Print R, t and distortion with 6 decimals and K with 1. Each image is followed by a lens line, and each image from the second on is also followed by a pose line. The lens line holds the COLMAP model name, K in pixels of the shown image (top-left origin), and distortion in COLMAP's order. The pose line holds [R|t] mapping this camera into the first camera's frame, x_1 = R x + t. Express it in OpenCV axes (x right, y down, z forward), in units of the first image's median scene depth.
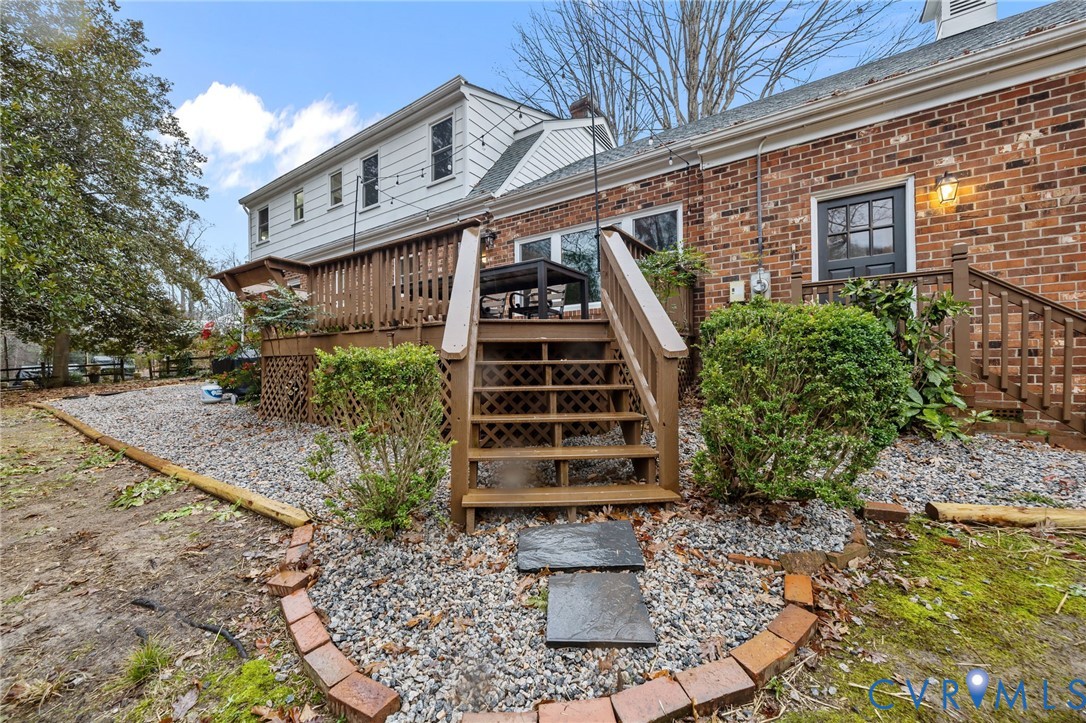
lens RADIAL K [[415.7, 0, 543.0], [0, 415.7, 361.5], [0, 0, 1]] dist [-0.002430, -0.000134]
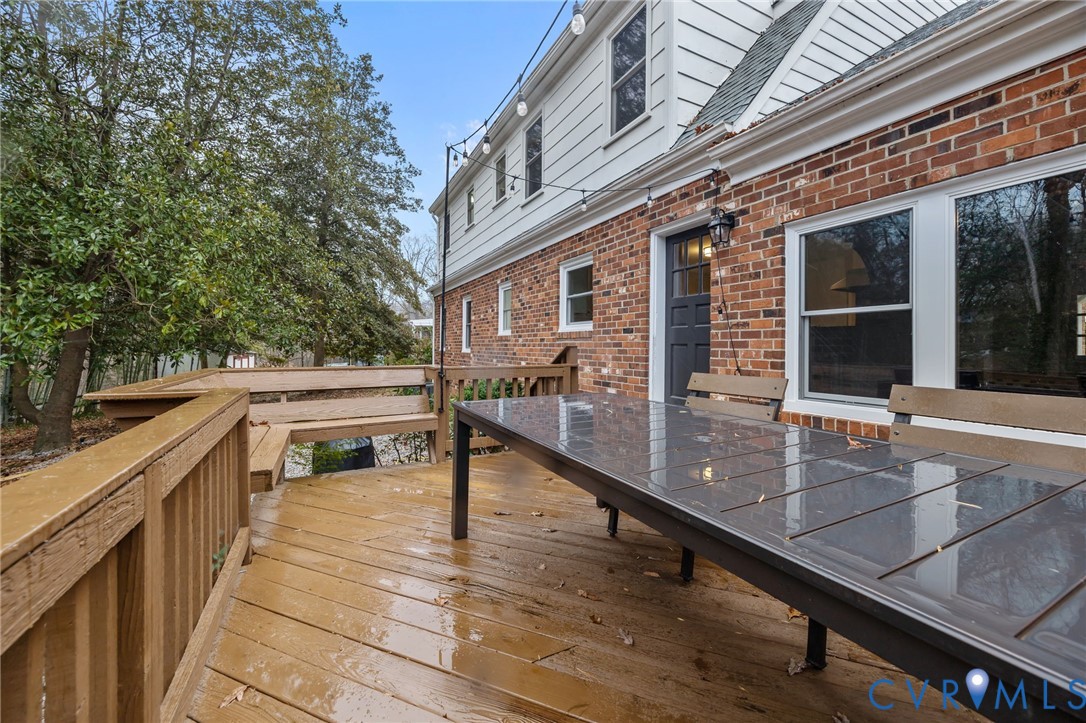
lens RADIAL K [[419.5, 0, 538.4], [0, 419.5, 348.9], [0, 0, 1]] dist [-0.003976, -0.000057]
pose [[0.869009, 0.016982, -0.494504, -0.061493], [-0.001006, 0.999469, 0.032555, -0.151513], [0.494795, -0.027793, 0.868565, 0.423160]]
